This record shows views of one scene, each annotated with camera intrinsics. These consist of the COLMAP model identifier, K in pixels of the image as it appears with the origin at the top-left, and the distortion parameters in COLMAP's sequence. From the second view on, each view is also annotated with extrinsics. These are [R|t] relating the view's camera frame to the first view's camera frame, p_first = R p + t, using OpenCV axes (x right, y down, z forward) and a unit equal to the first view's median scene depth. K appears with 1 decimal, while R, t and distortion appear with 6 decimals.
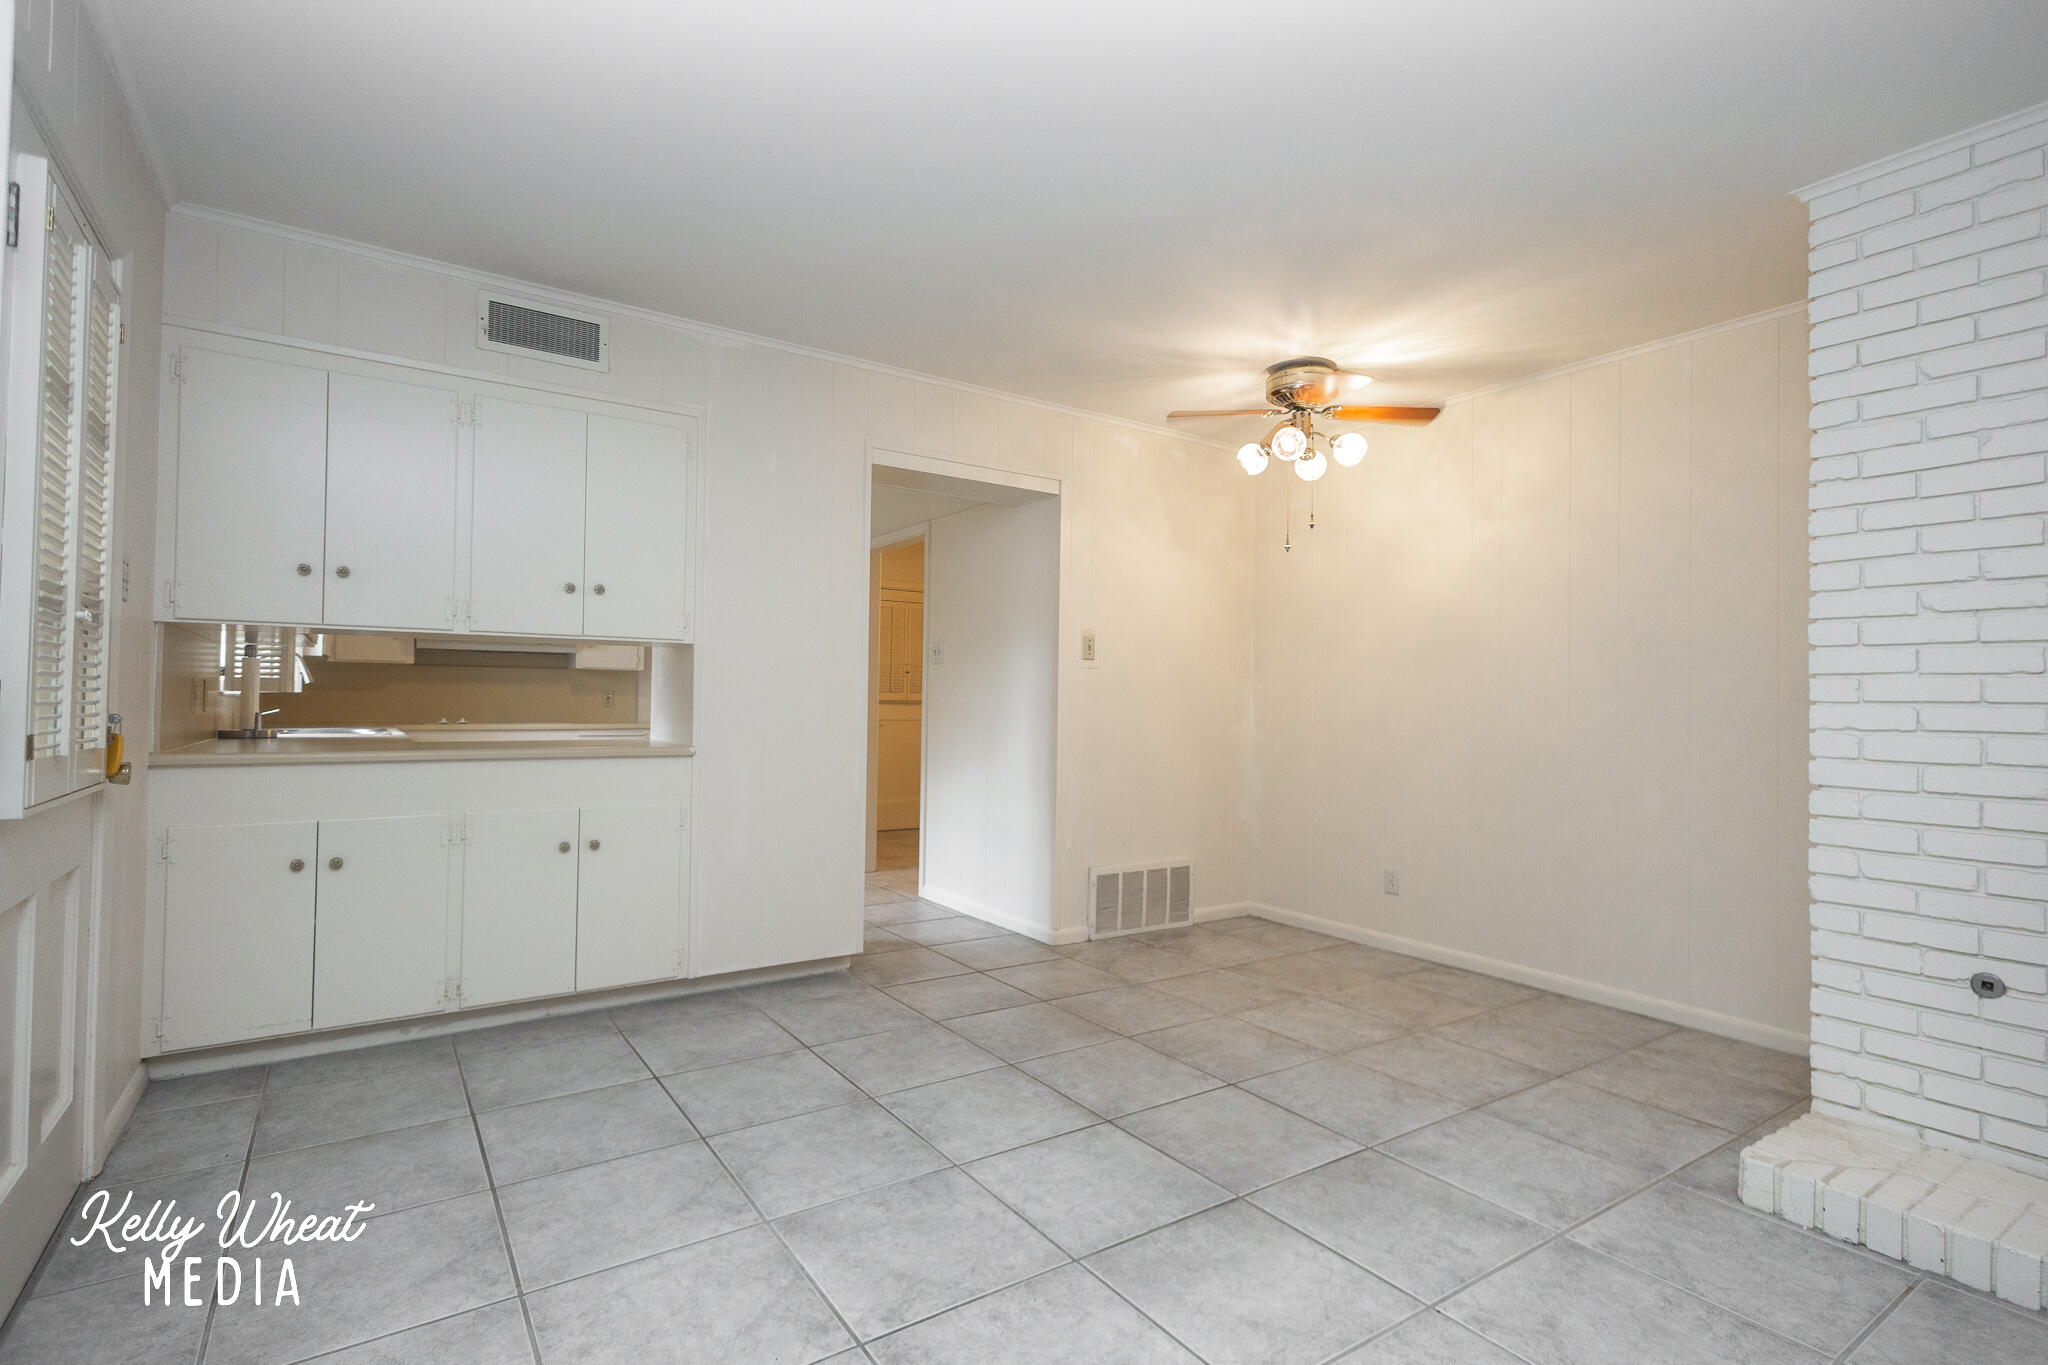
lens RADIAL K [[971.9, 0, 1014.3], [0, 971.9, 673.2], [0, 0, 1]] dist [0.004595, 0.000545]
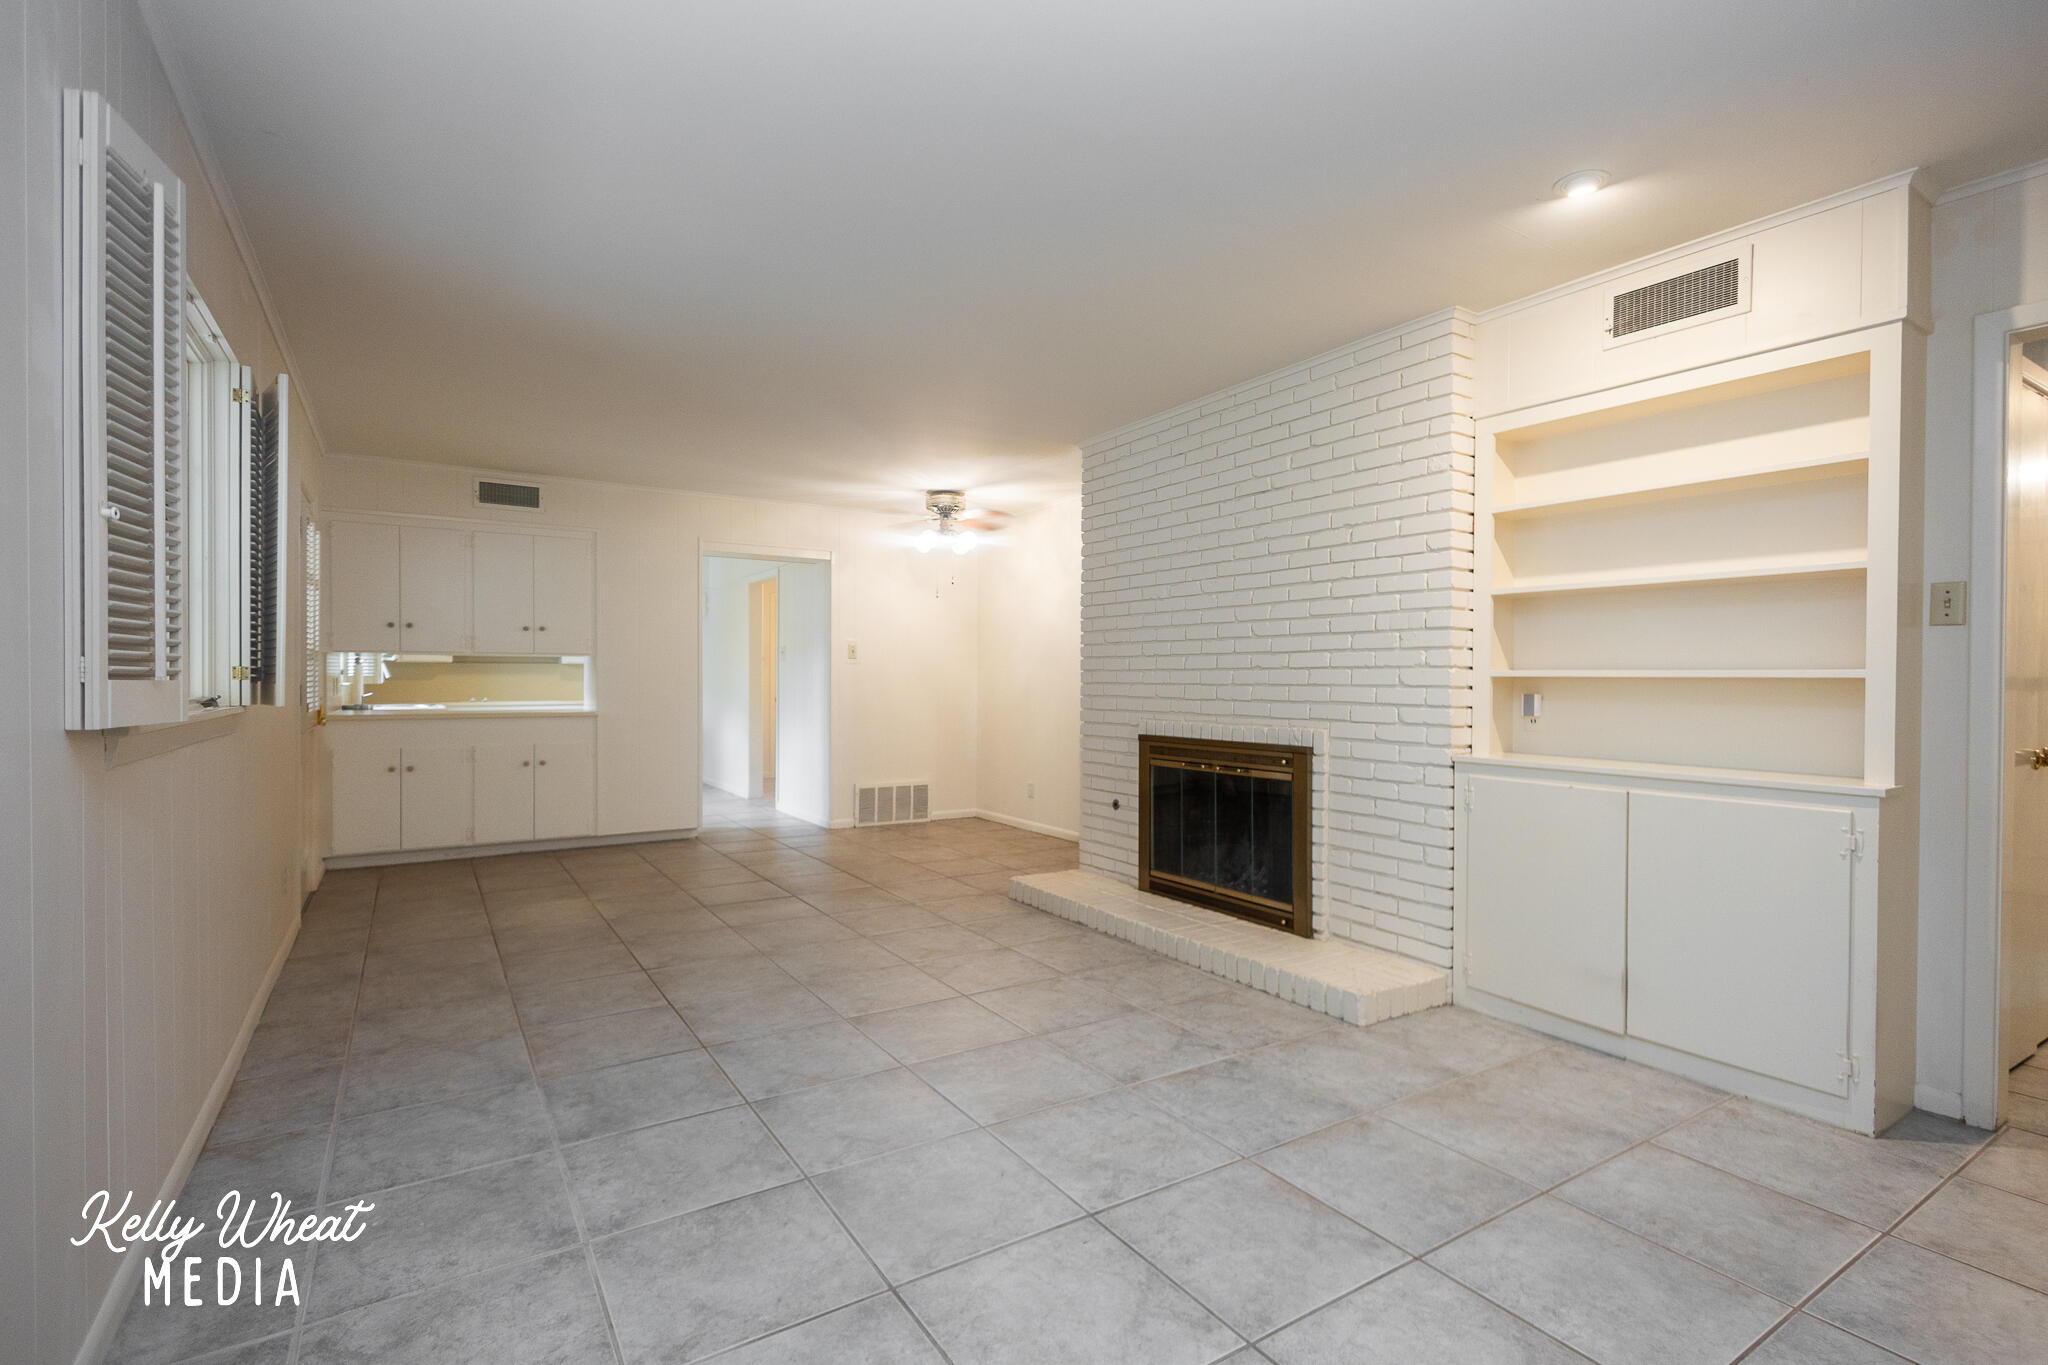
lens RADIAL K [[953.4, 0, 1024.5], [0, 953.4, 677.6], [0, 0, 1]] dist [0.008407, -0.001029]
pose [[0.999679, -0.009939, -0.023286, 0.555551], [0.010559, 0.999589, 0.026654, -0.029975], [0.023012, -0.026891, 0.999373, -0.841267]]
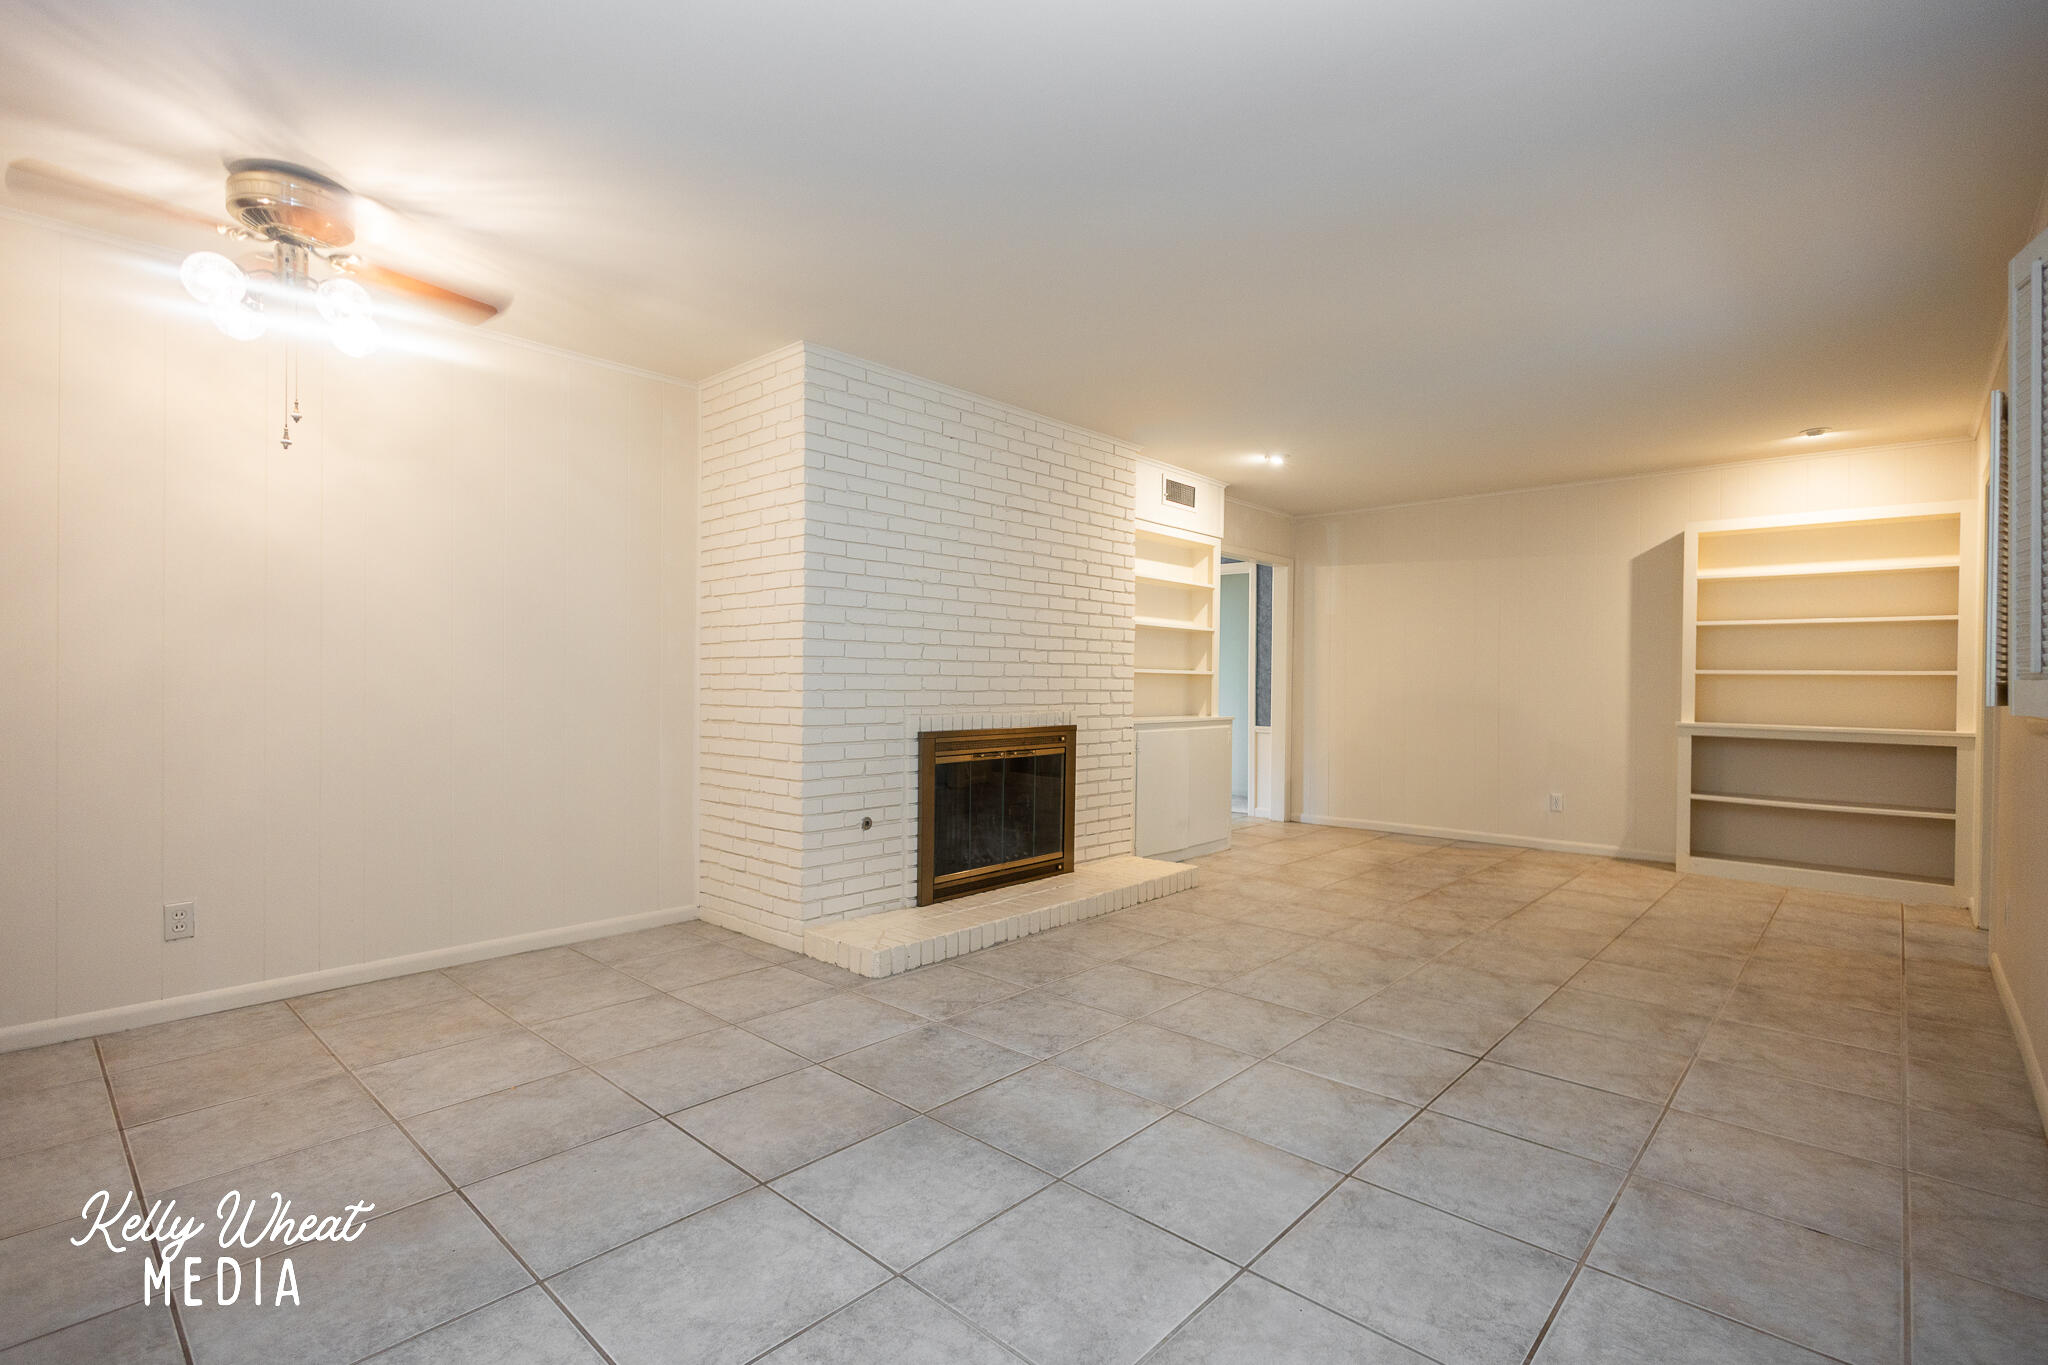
lens RADIAL K [[953.4, 0, 1024.5], [0, 953.4, 677.6], [0, 0, 1]] dist [0.008407, -0.001029]
pose [[-0.238177, -0.016148, 0.971087, -0.578236], [-0.043044, 0.999055, 0.006055, 0.008485], [-0.970267, -0.040357, -0.238647, 0.770065]]
